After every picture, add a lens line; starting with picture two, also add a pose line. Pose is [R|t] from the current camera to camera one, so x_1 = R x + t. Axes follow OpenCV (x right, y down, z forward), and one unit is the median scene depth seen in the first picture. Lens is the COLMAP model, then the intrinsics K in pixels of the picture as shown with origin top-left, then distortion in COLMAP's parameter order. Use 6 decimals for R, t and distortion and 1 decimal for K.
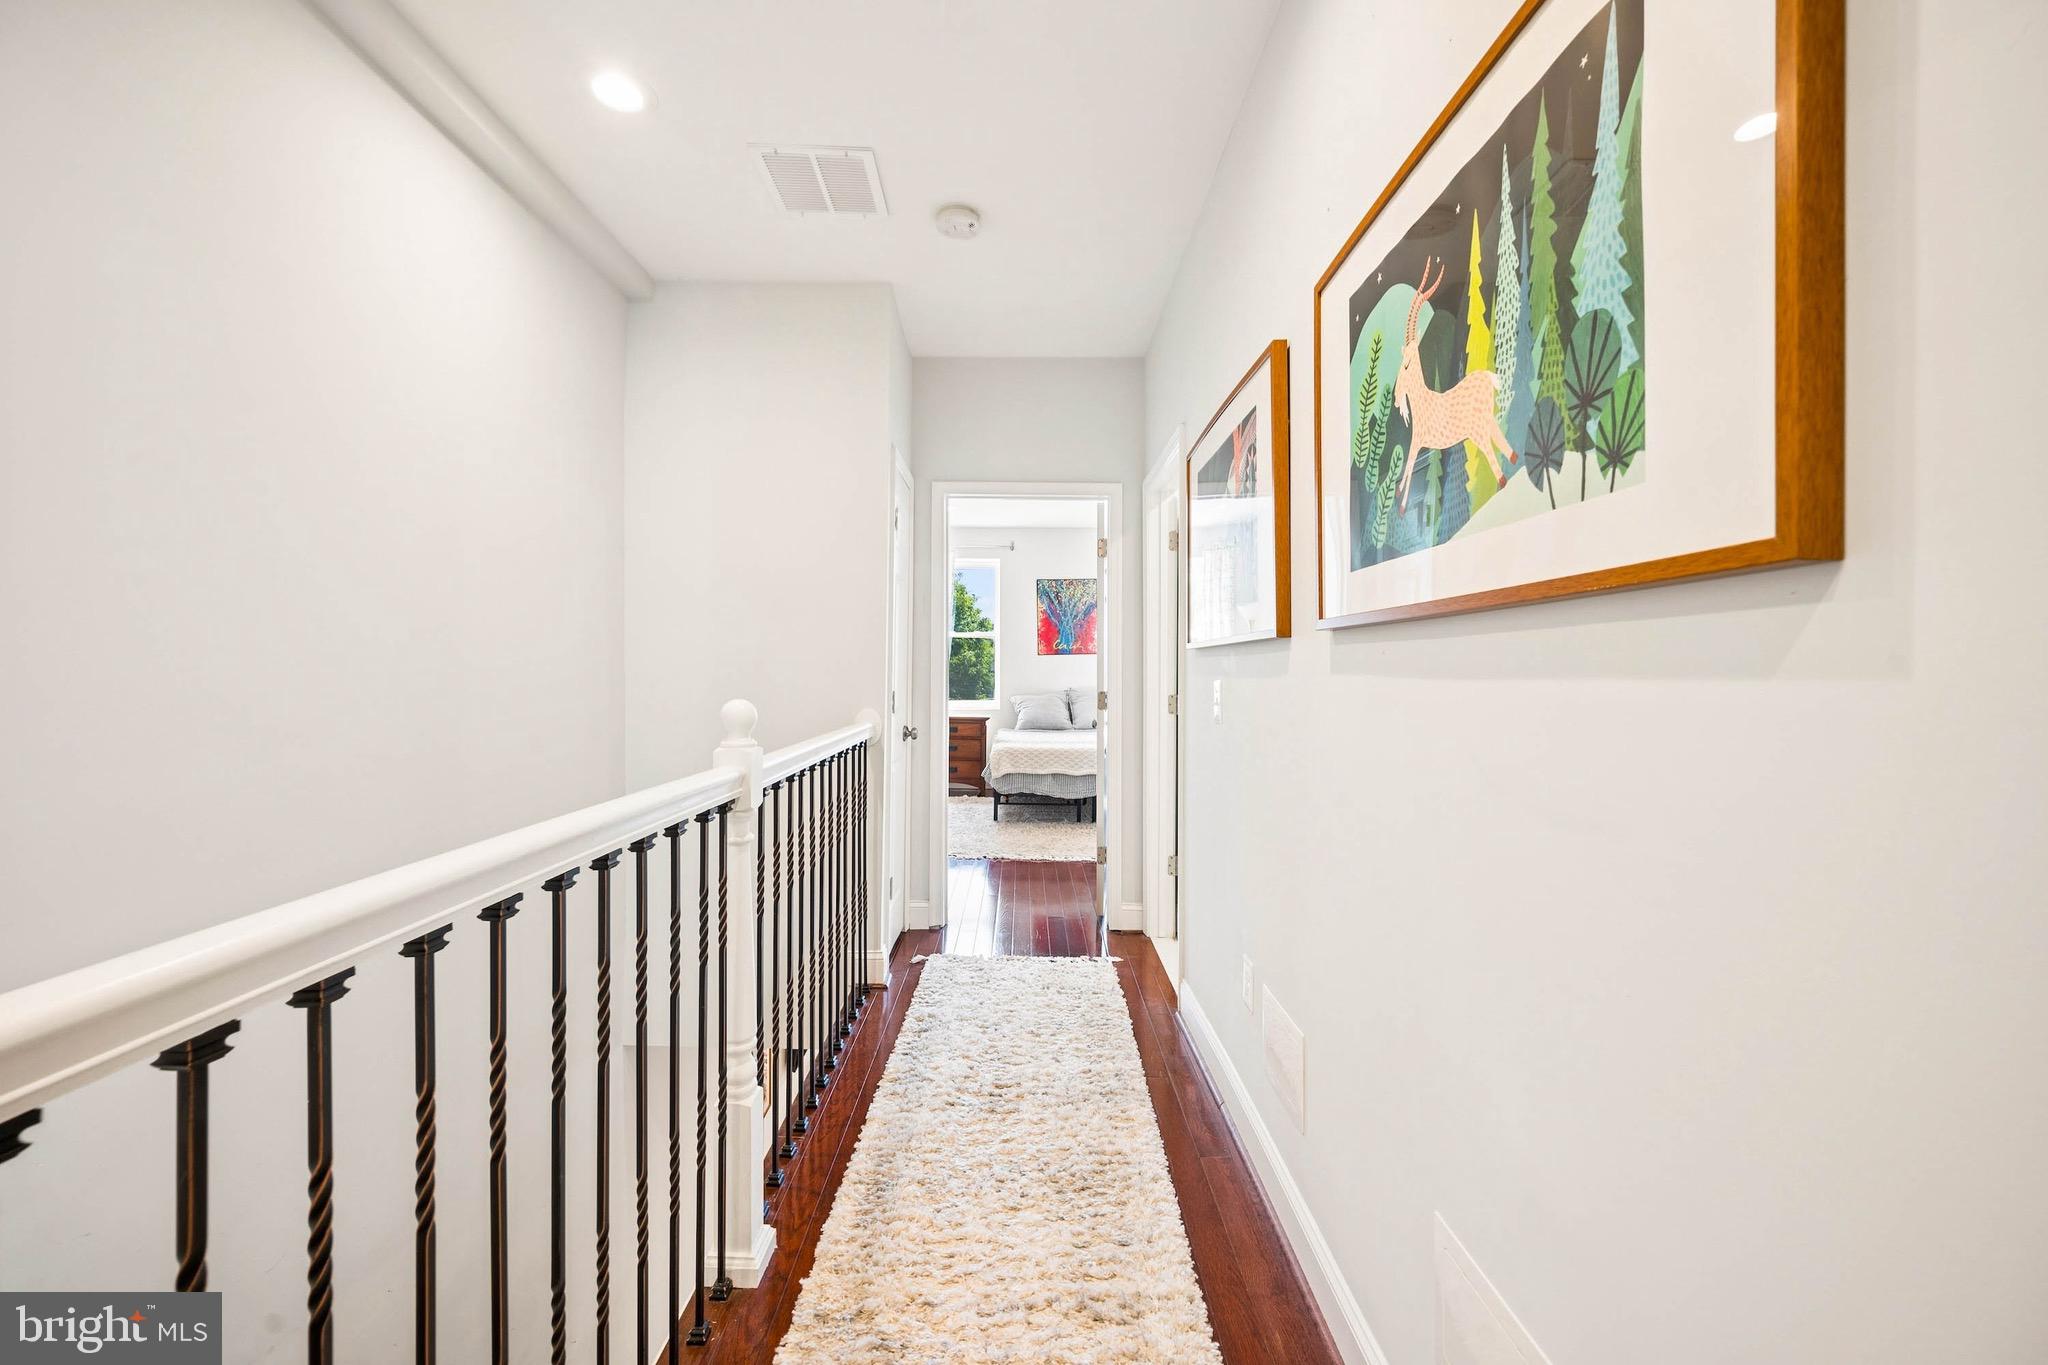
lens RADIAL K [[810.8, 0, 1033.0], [0, 810.8, 671.4], [0, 0, 1]] dist [-0.004727, 0.000939]
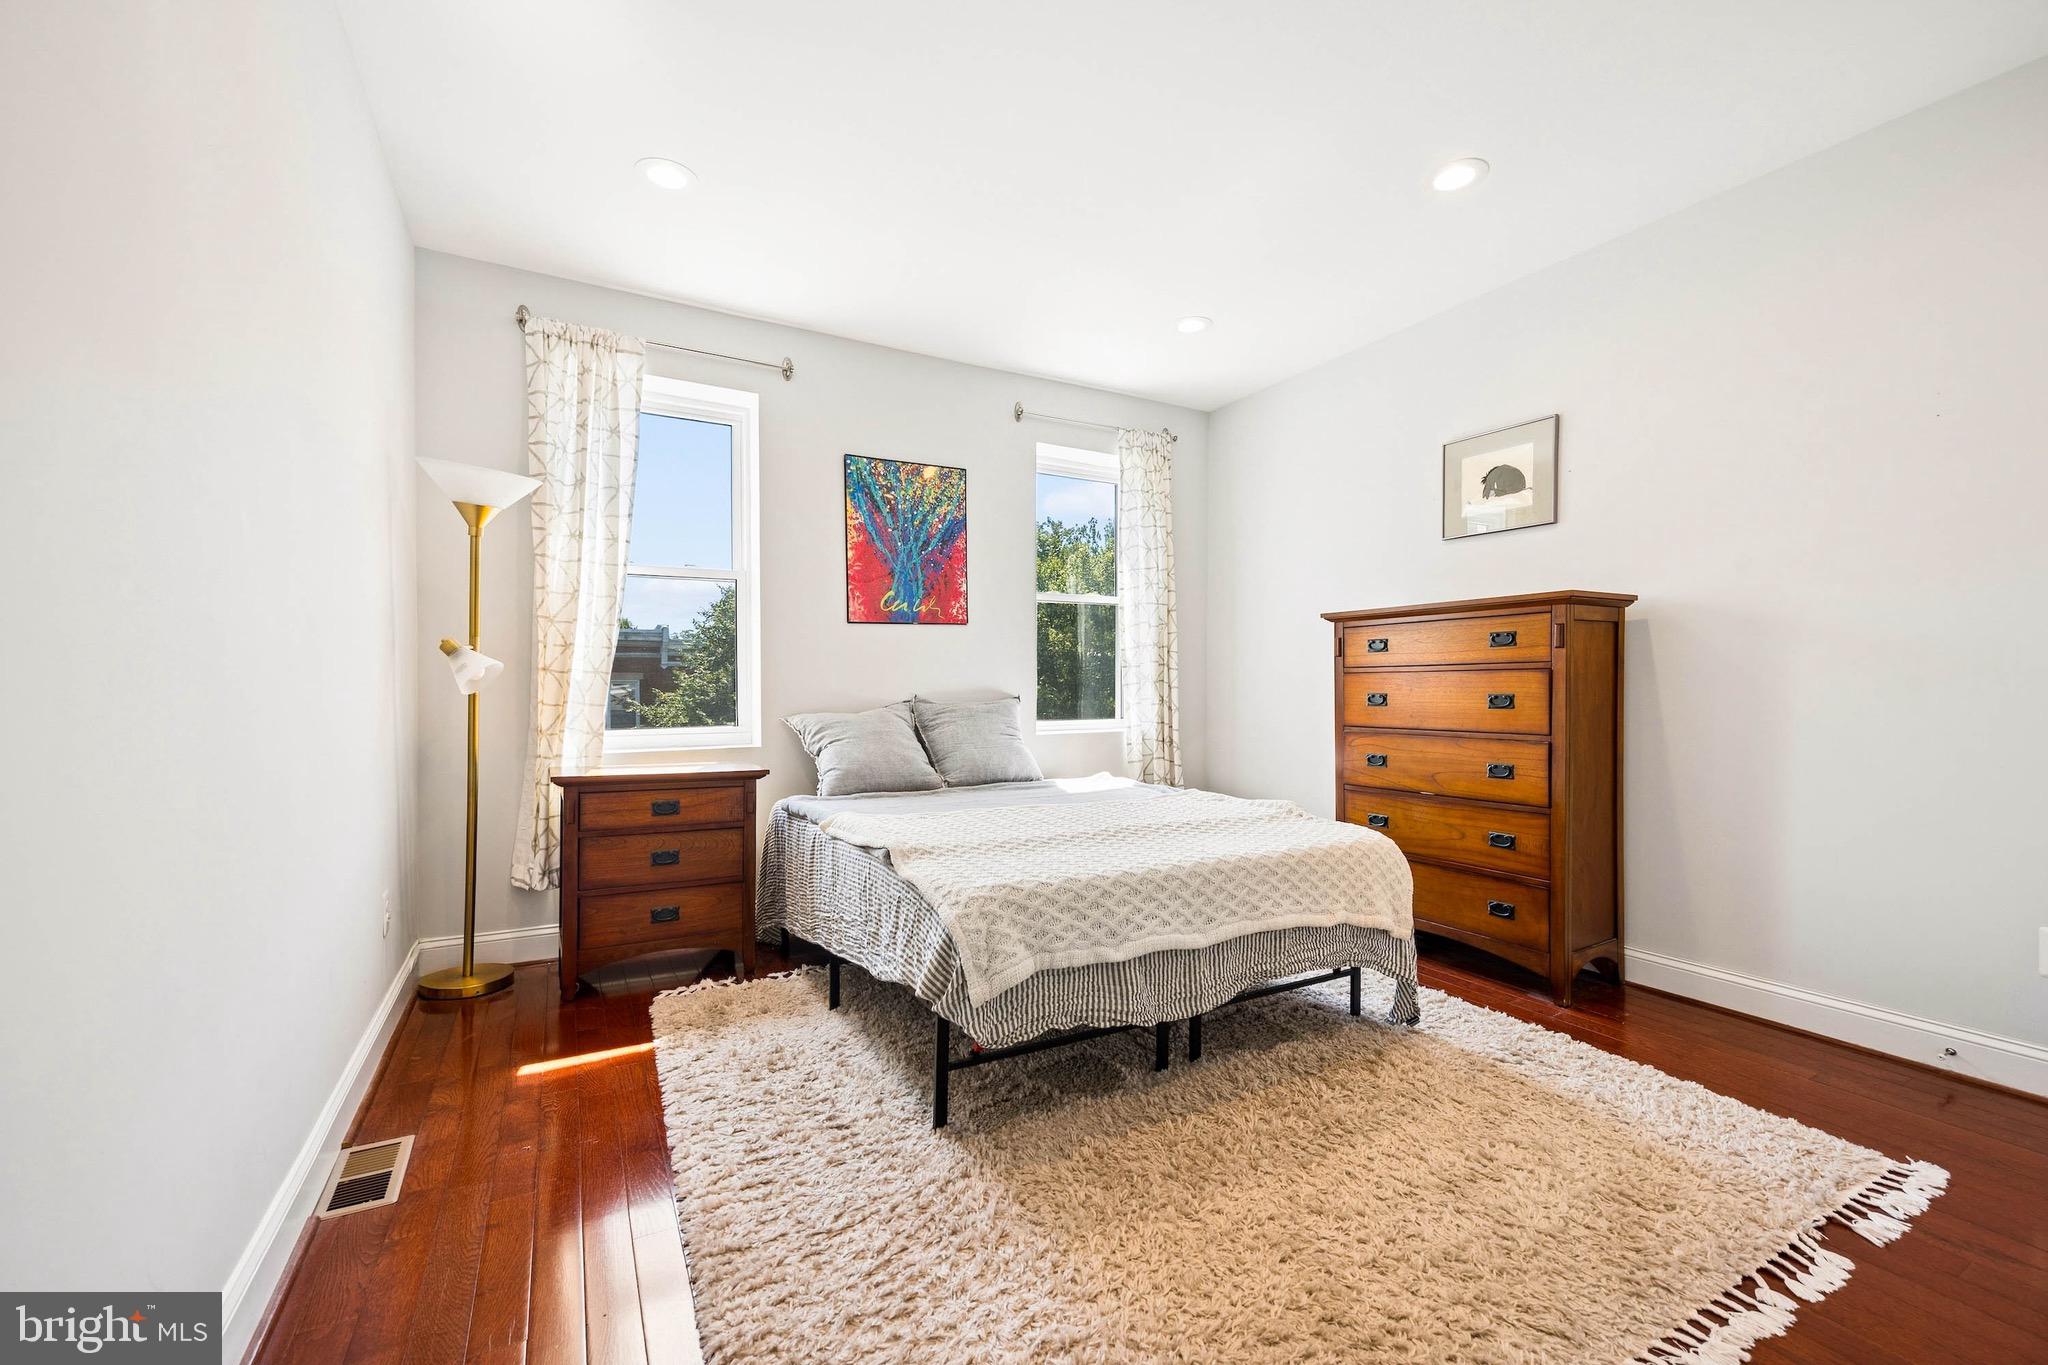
lens RADIAL K [[810.8, 0, 1029.7], [0, 810.8, 693.7], [0, 0, 1]] dist [-0.004727, 0.000939]
pose [[0.887734, -0.009206, 0.460264, -0.748083], [0.010429, 0.999946, -0.000115, 0.136533], [-0.460238, 0.004902, 0.887782, 3.706489]]
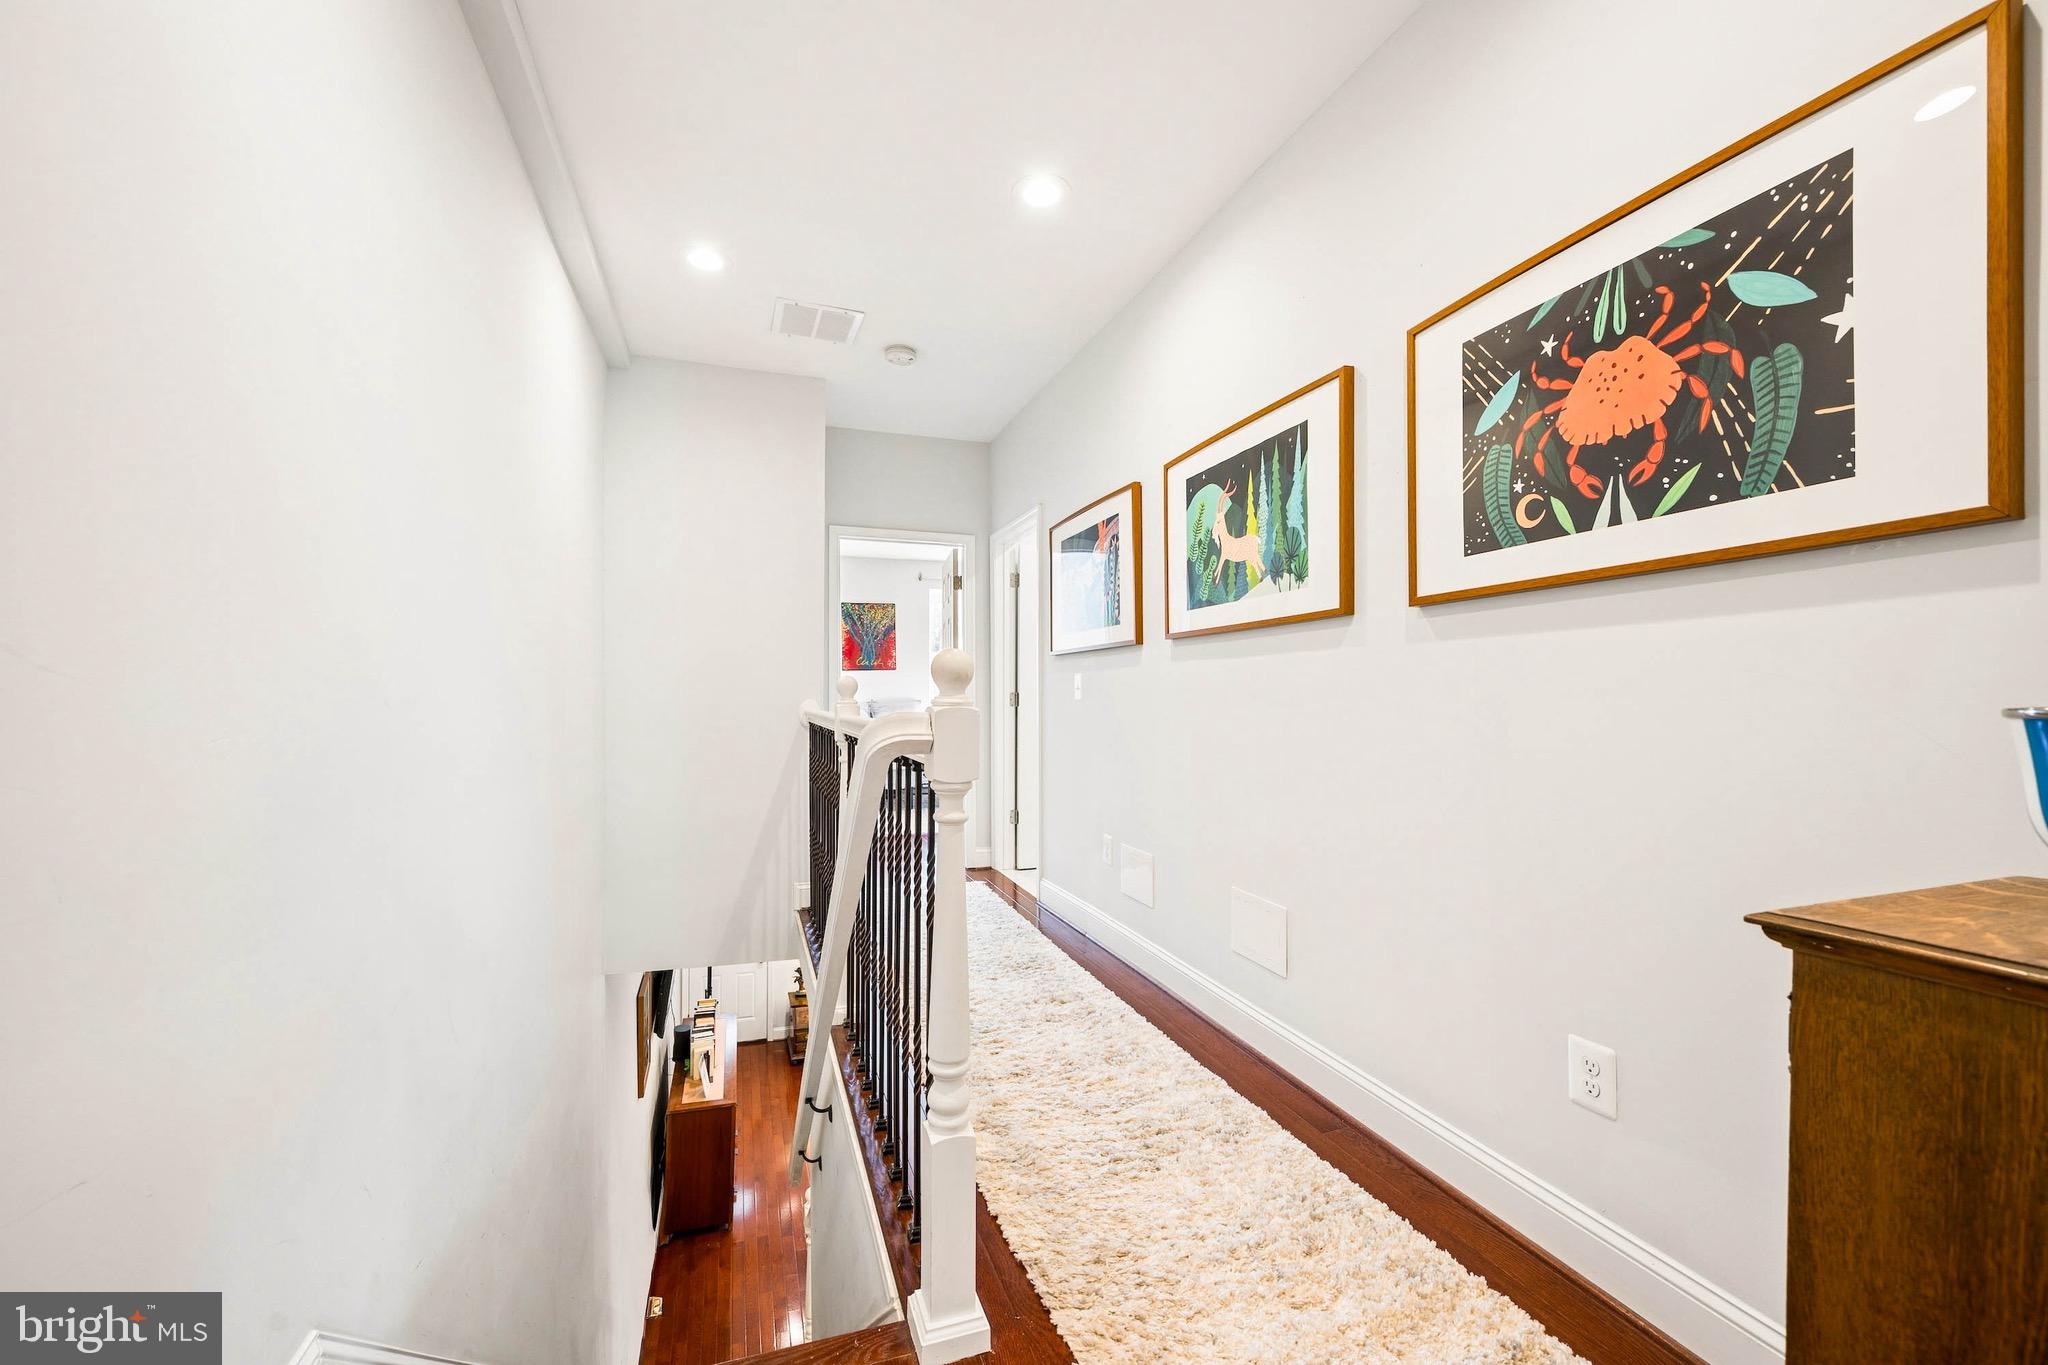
lens RADIAL K [[810.8, 0, 1023.7], [0, 810.8, 689.5], [0, 0, 1]] dist [-0.004727, 0.000939]
pose [[0.950104, 0.002576, 0.311923, -0.695851], [-0.000029, 0.999967, -0.008170, 0.102450], [-0.311933, 0.007753, 0.950072, -0.897446]]
